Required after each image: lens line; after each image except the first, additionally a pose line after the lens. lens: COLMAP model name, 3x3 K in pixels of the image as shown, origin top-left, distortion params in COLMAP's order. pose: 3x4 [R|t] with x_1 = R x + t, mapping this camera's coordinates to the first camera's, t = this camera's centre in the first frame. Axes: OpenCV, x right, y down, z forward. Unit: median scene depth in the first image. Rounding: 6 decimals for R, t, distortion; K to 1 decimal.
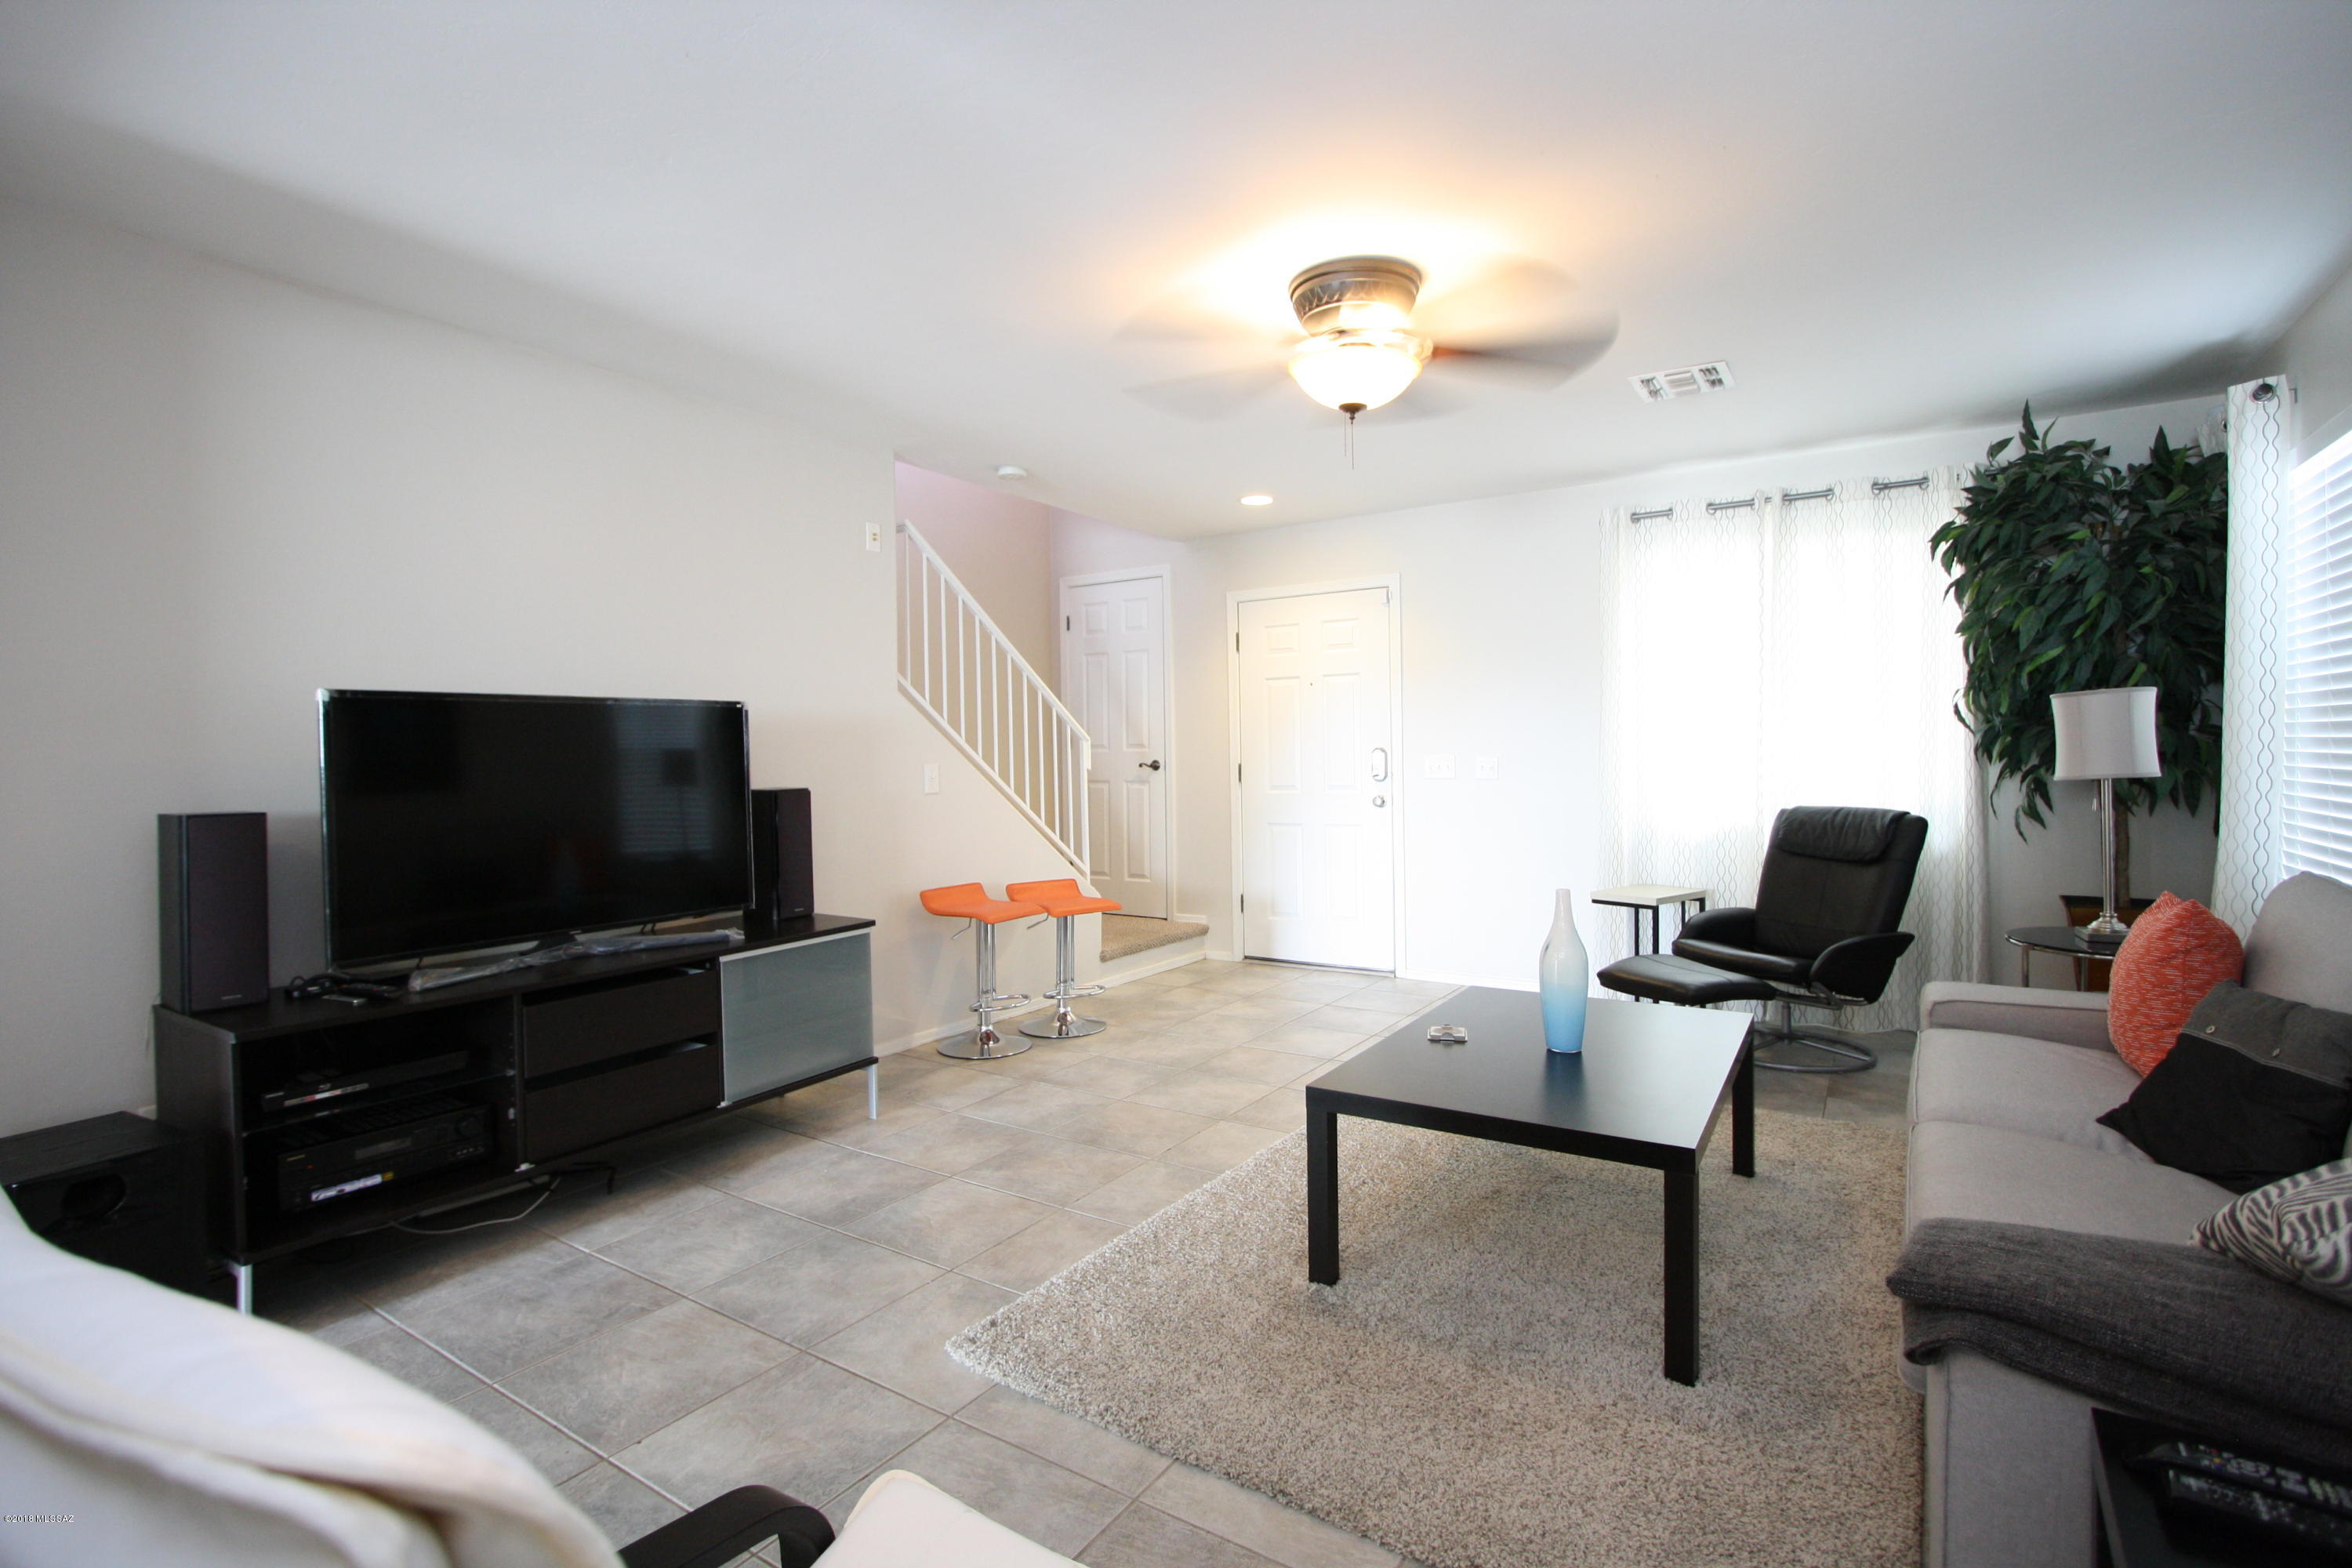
lens RADIAL K [[1096.5, 0, 1171.2], [0, 1096.5, 780.6], [0, 0, 1]] dist [-0.019879, 0.000003]
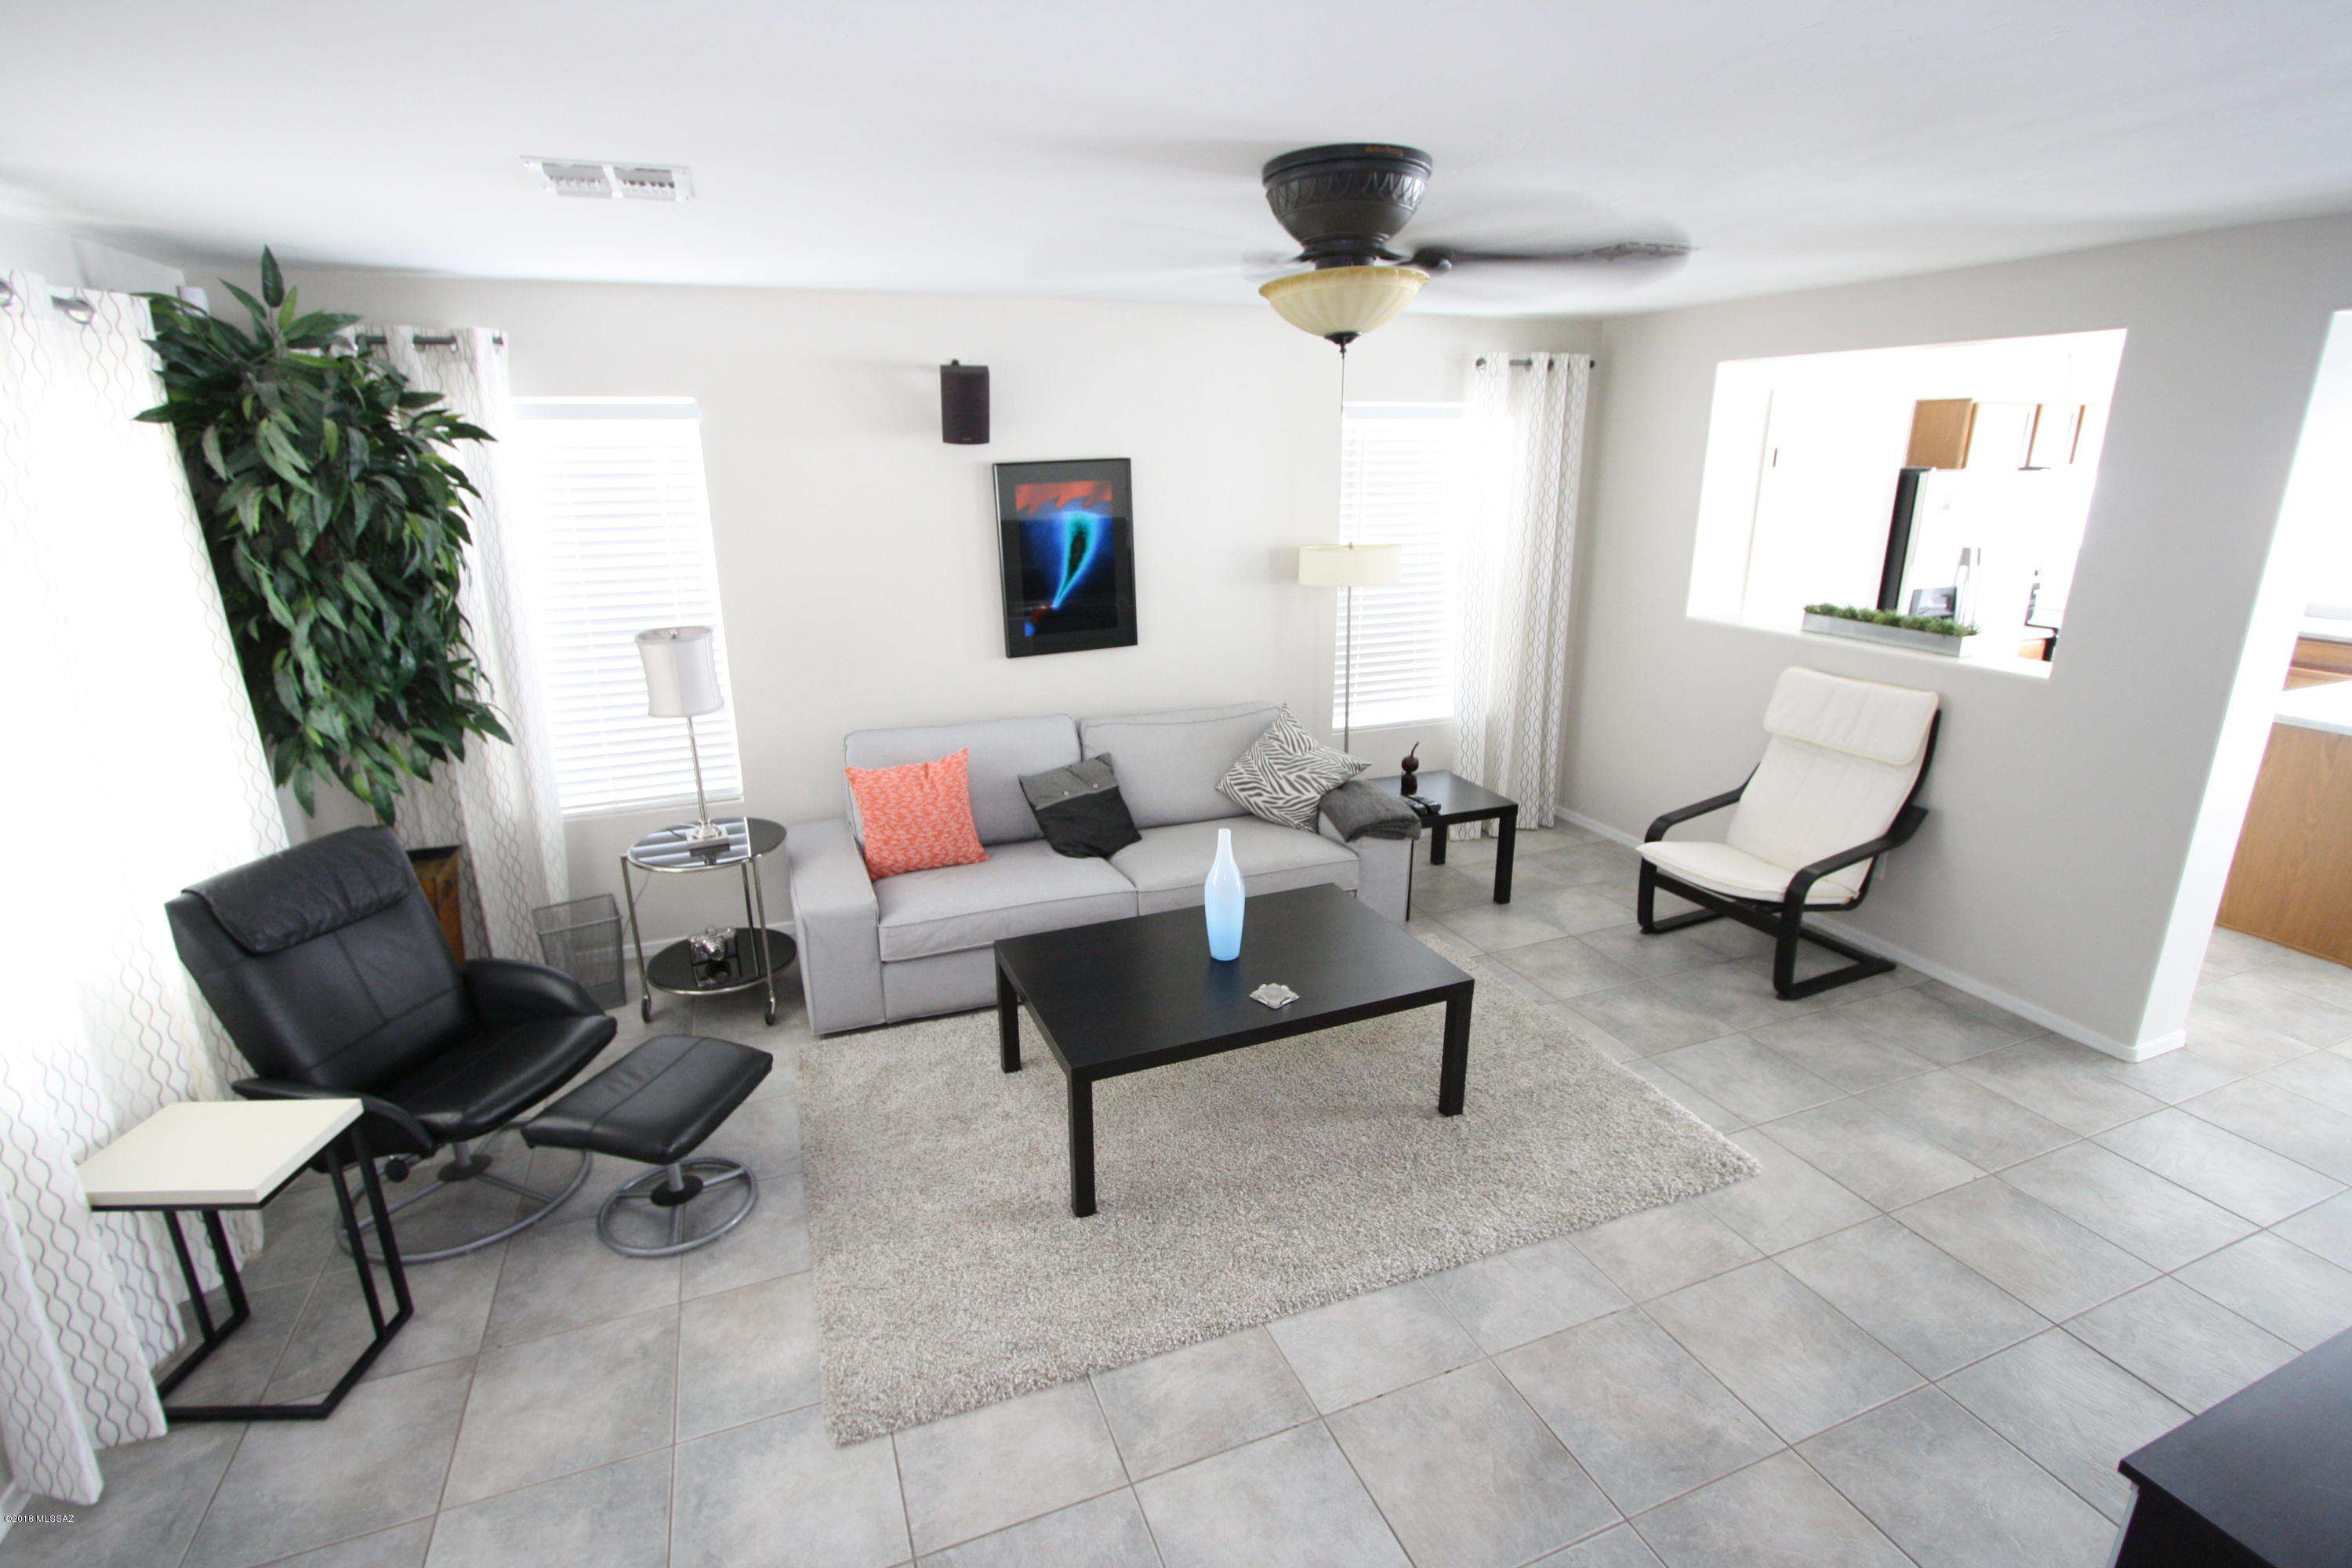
lens RADIAL K [[1088.6, 0, 1174.3], [0, 1088.6, 777.4], [0, 0, 1]] dist [-0.014140, 0.000782]
pose [[-0.818364, -0.142551, 0.556741, -0.171284], [0.033521, 0.955259, 0.293864, -0.215780], [-0.573722, 0.259150, -0.776971, 1.386176]]
